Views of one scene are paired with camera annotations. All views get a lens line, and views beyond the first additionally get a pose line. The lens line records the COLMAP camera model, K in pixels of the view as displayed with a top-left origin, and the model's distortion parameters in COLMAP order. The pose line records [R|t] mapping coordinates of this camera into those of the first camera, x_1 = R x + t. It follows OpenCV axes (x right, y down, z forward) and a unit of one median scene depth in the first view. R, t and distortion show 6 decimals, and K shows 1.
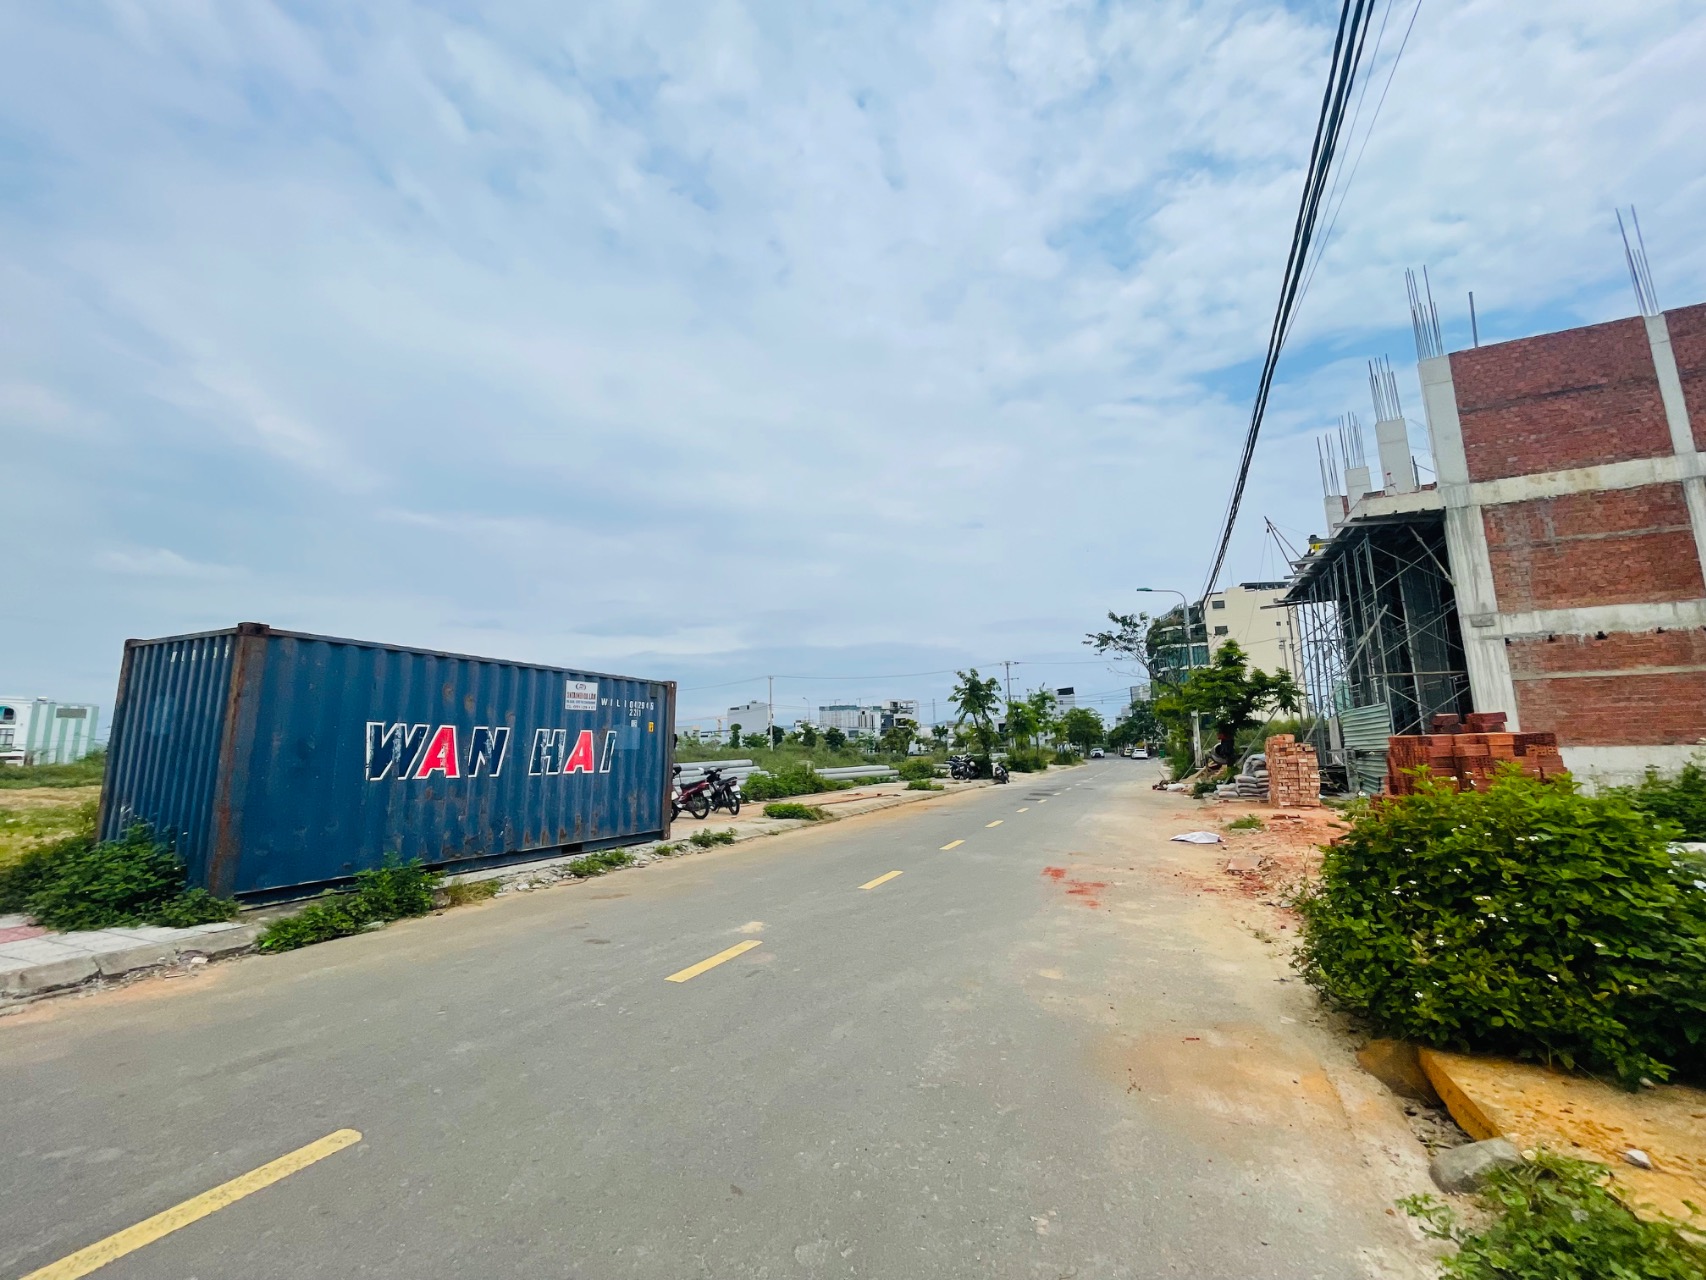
lens RADIAL K [[699.1, 0, 861.5], [0, 699.1, 640.6], [0, 0, 1]] dist [-0.001080, -0.000214]
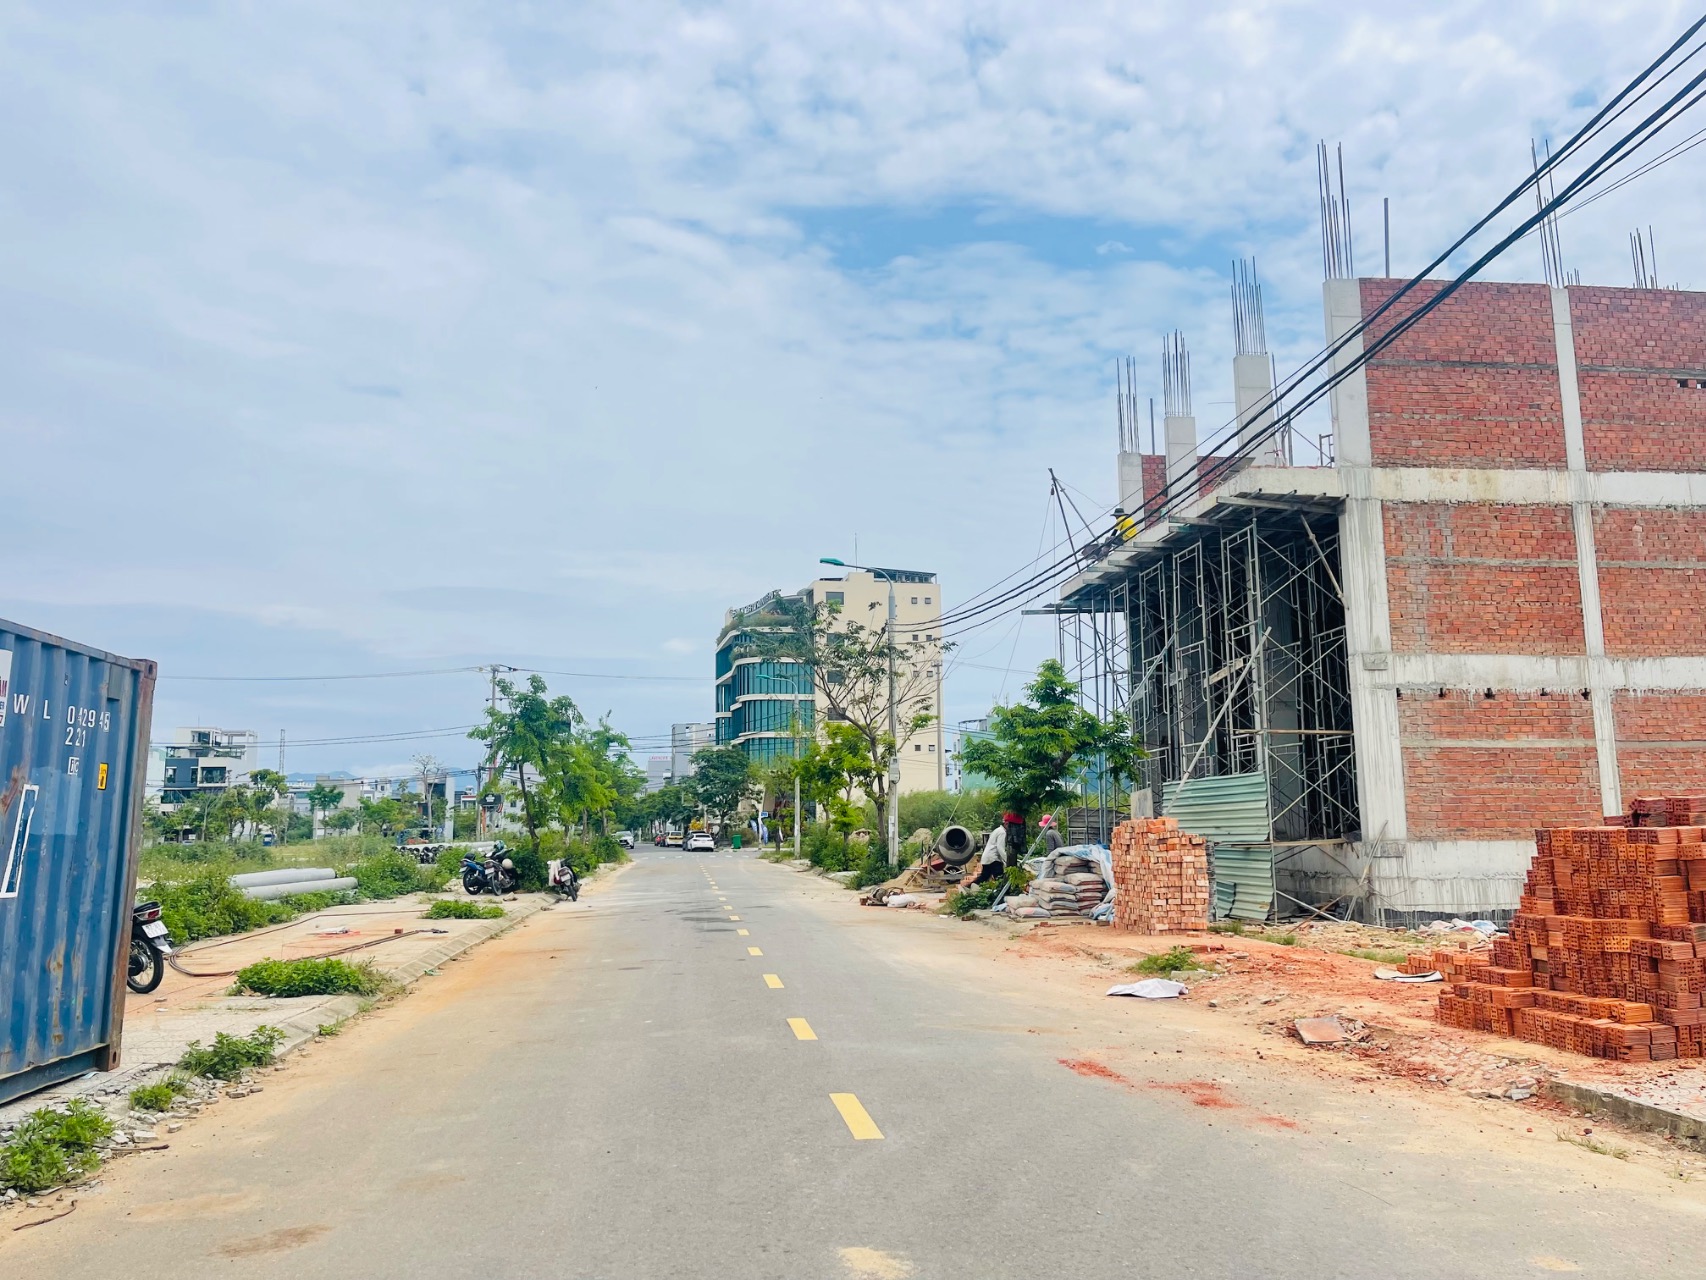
lens RADIAL K [[1298.2, 0, 853.0], [0, 1298.2, 640.0], [0, 0, 1]] dist [0.032311, -0.001547]
pose [[0.853834, 0.084724, 0.513604, -0.249566], [-0.088354, 0.995937, -0.017407, 0.019458], [-0.512992, -0.030516, 0.857851, 0.134406]]
